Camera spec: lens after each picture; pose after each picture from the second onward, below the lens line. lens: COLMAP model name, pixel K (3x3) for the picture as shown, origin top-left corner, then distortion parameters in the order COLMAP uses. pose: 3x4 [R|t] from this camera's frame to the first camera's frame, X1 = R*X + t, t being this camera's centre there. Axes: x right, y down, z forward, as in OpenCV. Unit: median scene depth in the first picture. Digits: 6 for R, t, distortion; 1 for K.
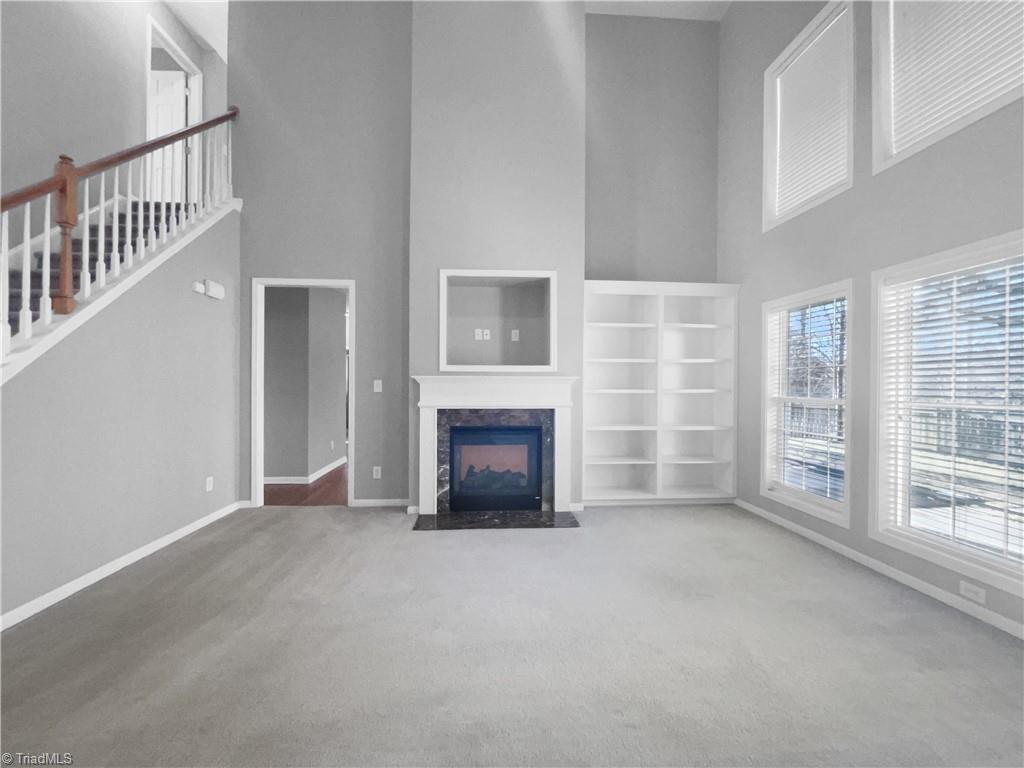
lens RADIAL K [[413.3, 0, 513.3], [0, 413.3, 381.1], [0, 0, 1]] dist [0.015619, -0.000007]
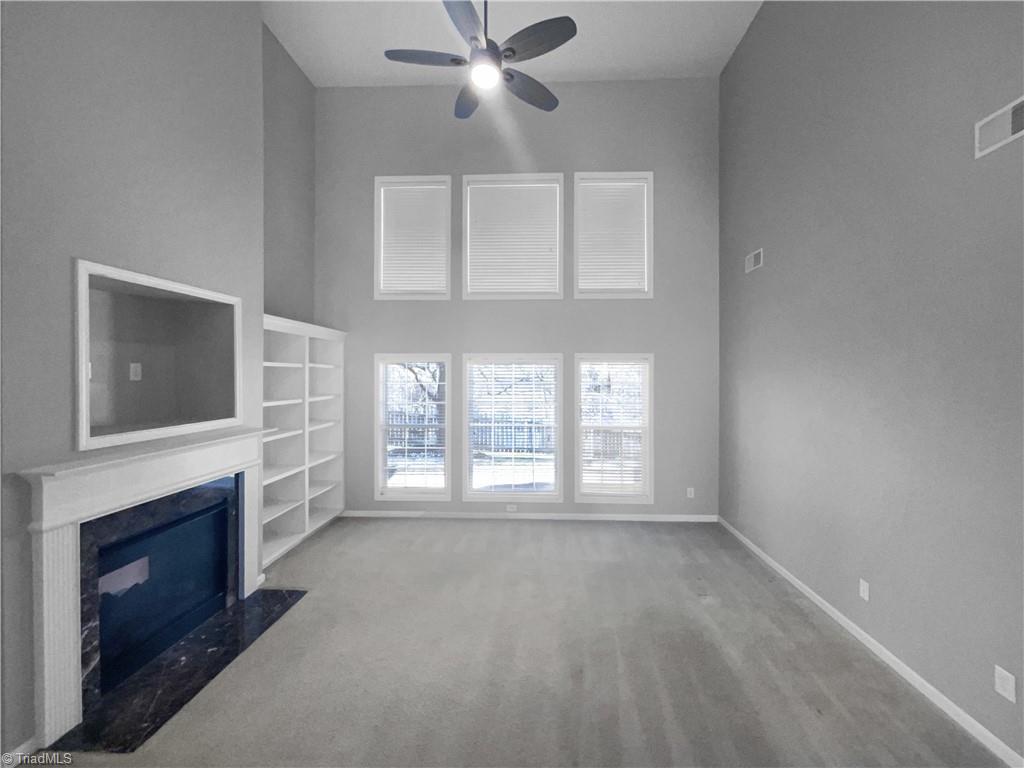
lens RADIAL K [[413.3, 0, 513.3], [0, 413.3, 381.1], [0, 0, 1]] dist [0.015619, -0.000007]
pose [[0.156772, -0.015834, 0.987508, -0.617848], [-0.006690, 0.999832, 0.017094, -0.126428], [-0.987612, -0.009286, 0.156640, 0.364976]]
